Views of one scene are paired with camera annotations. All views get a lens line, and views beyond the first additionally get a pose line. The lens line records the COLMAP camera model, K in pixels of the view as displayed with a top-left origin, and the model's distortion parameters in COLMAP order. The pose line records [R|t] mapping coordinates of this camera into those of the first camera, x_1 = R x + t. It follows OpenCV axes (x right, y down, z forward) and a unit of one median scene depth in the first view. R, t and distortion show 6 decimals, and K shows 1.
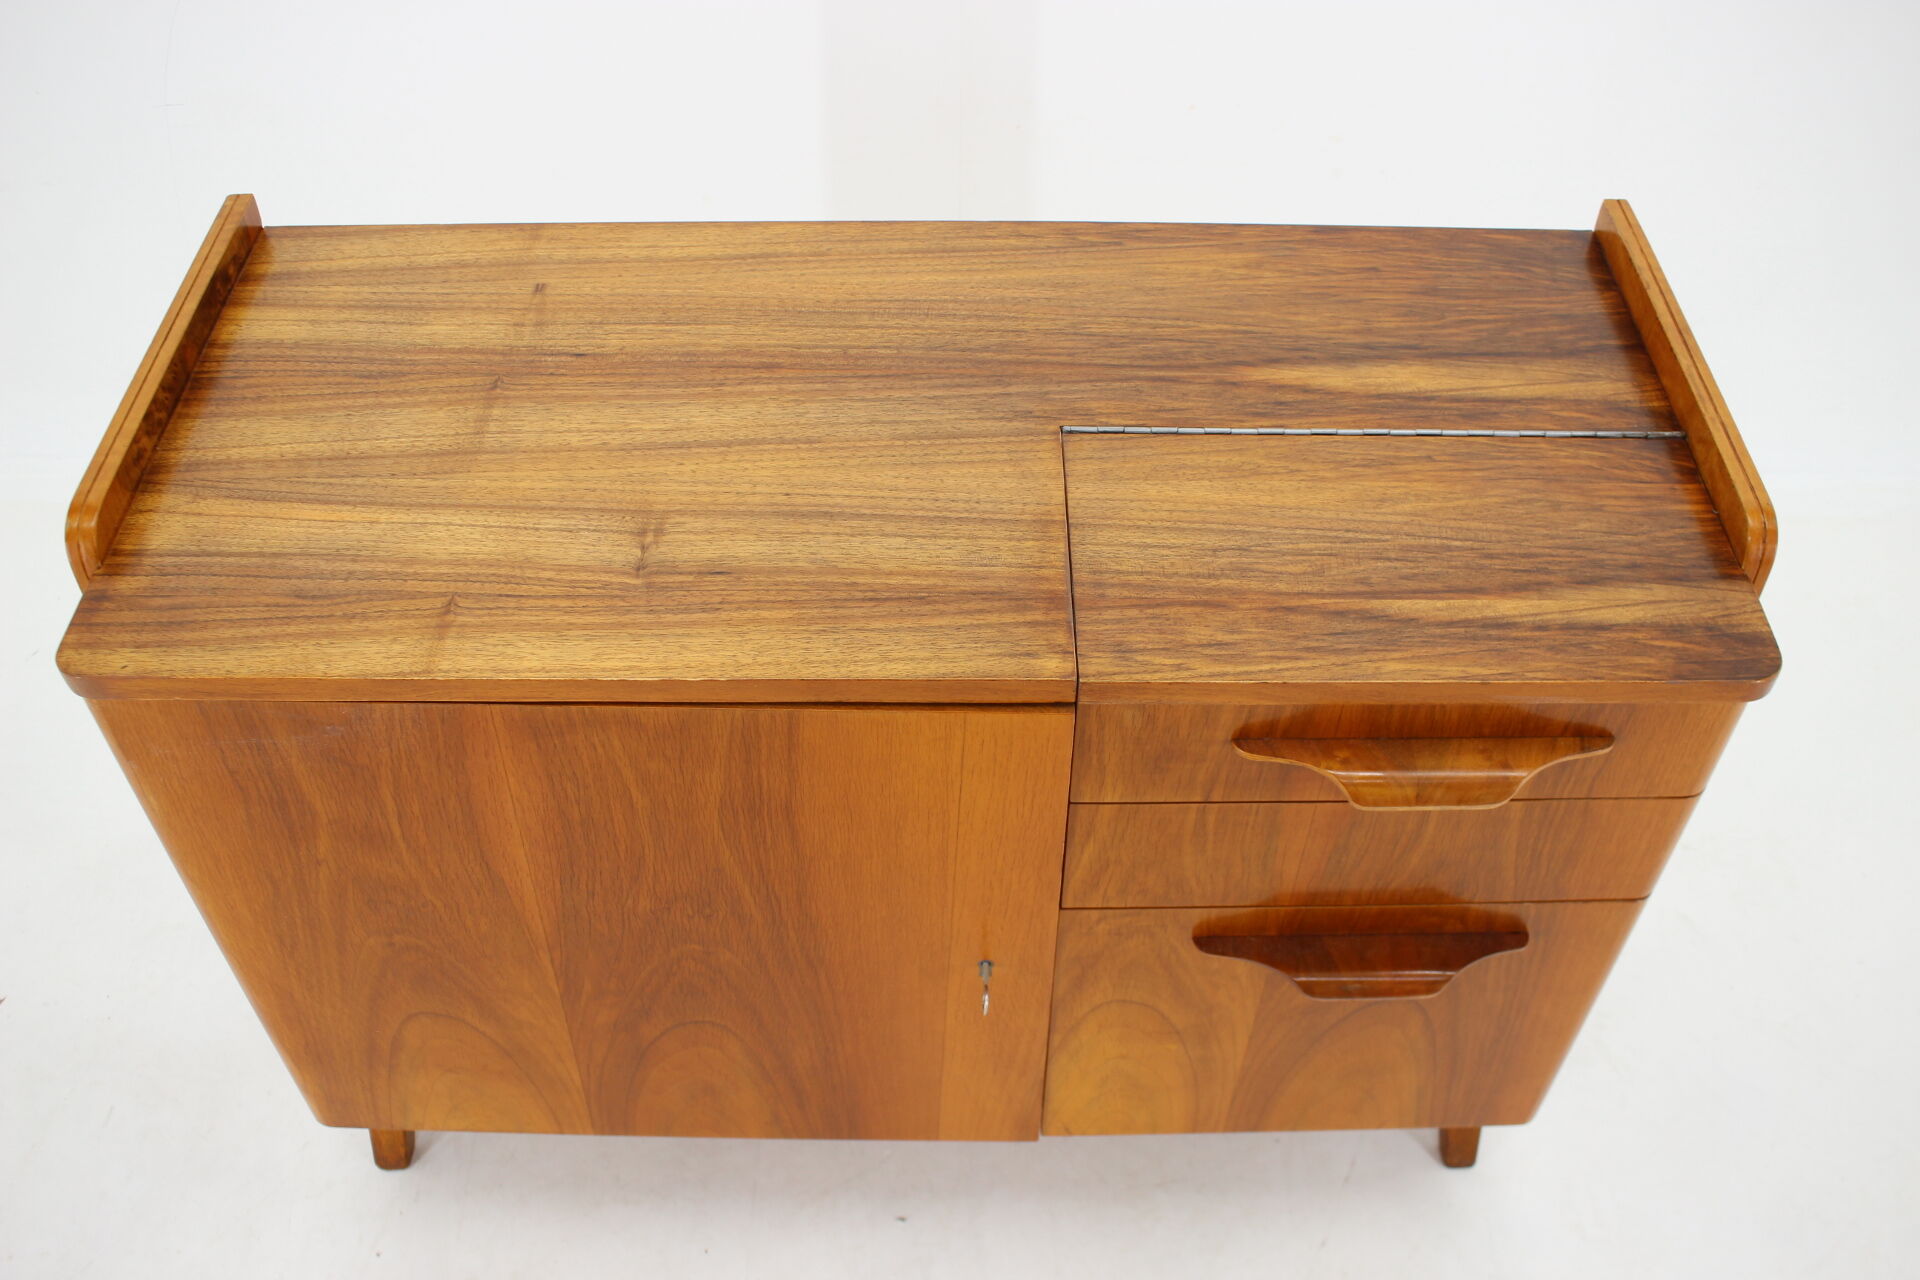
lens RADIAL K [[1779.3, 0, 962.5], [0, 1779.3, 683.5], [0, 0, 1]] dist [-0.122989, 0.006651]
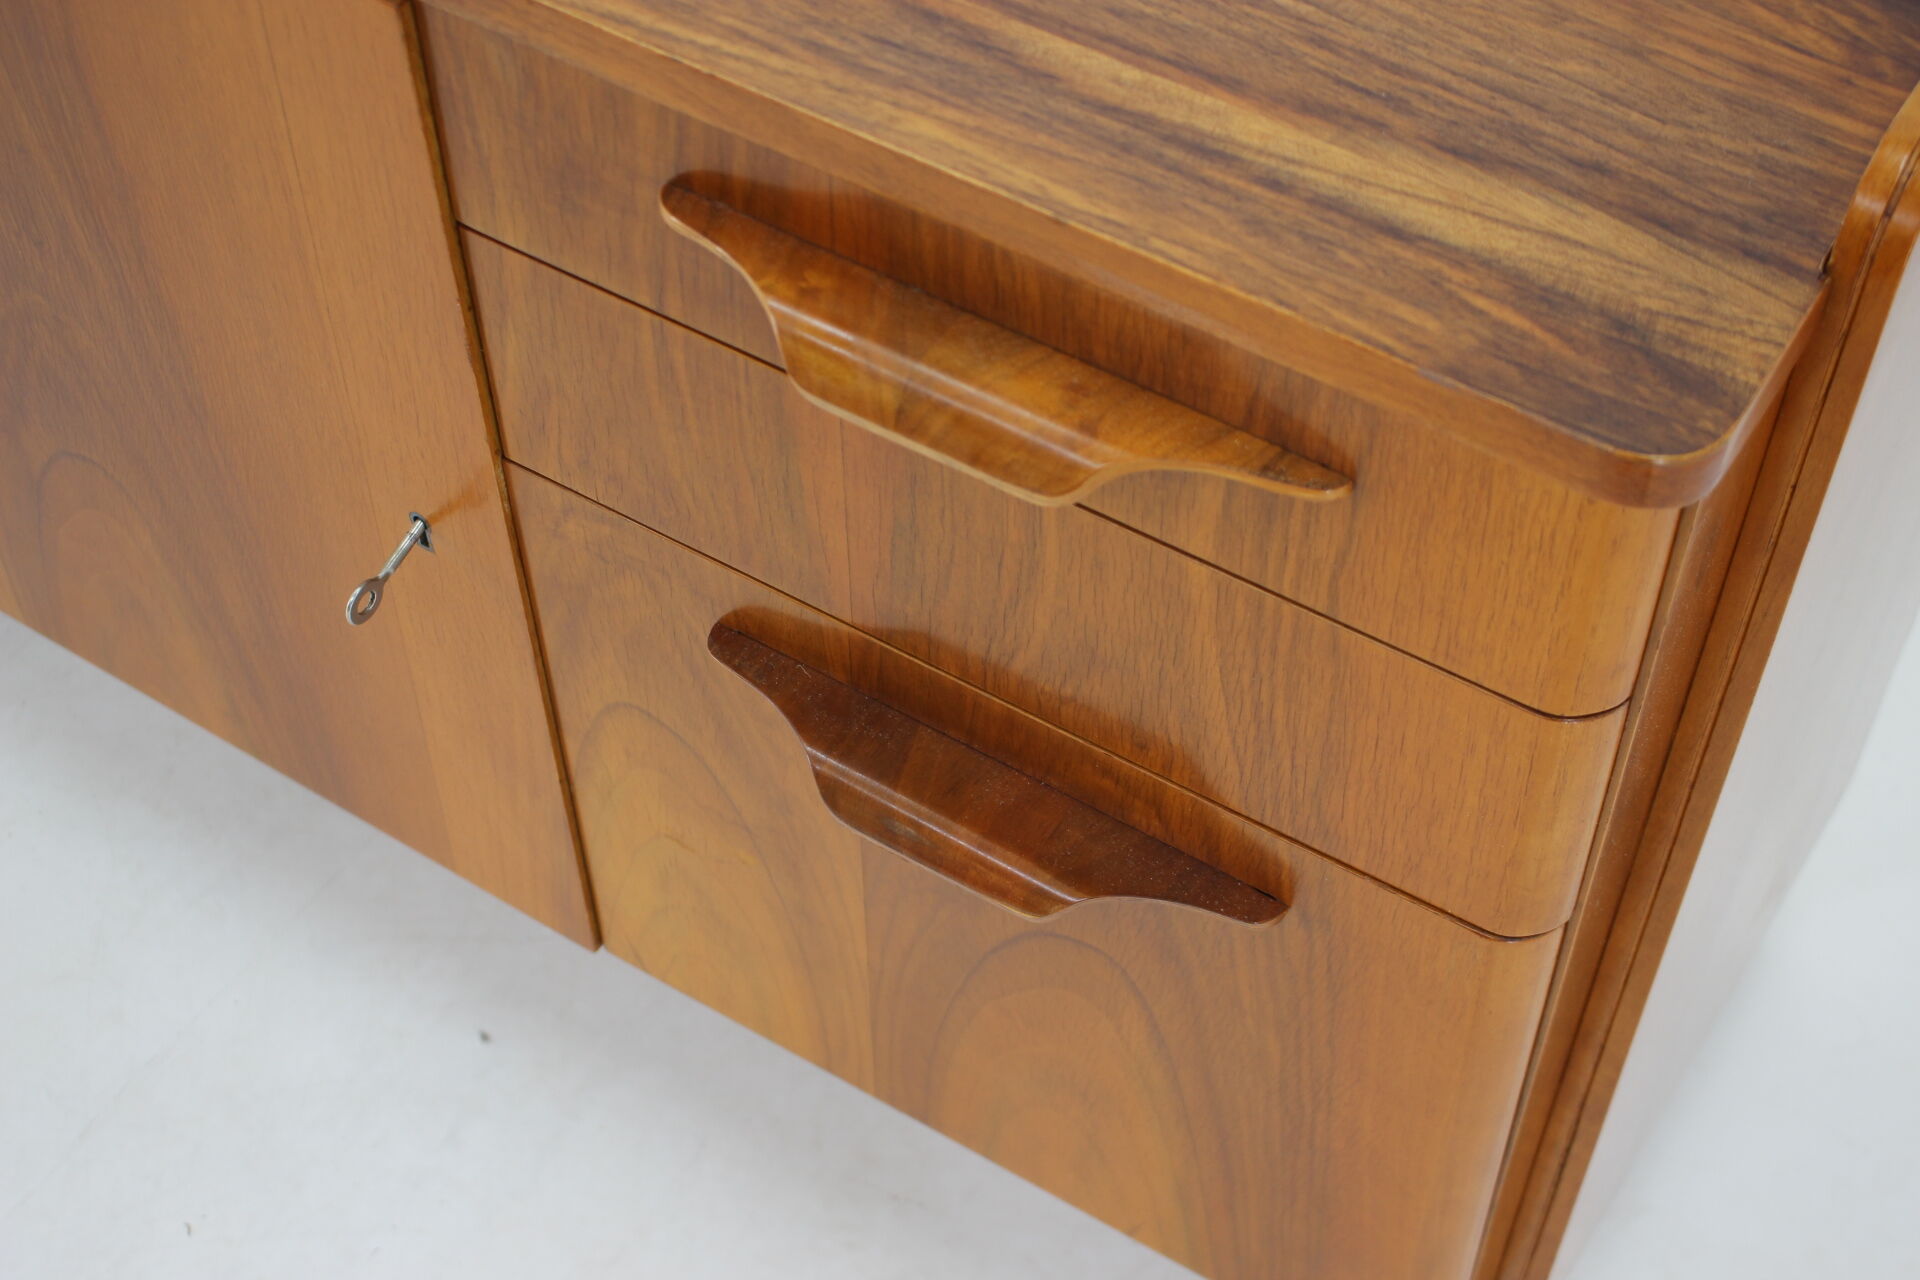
lens RADIAL K [[2837.7, 0, 957.4], [0, 2837.7, 688.7], [0, 0, 1]] dist [-0.044418, 0.017854]
pose [[0.837041, 0.415542, -0.355930, 0.541240], [-0.393933, 0.909167, 0.135023, 0.019870], [0.379708, 0.027193, 0.924707, 0.262951]]
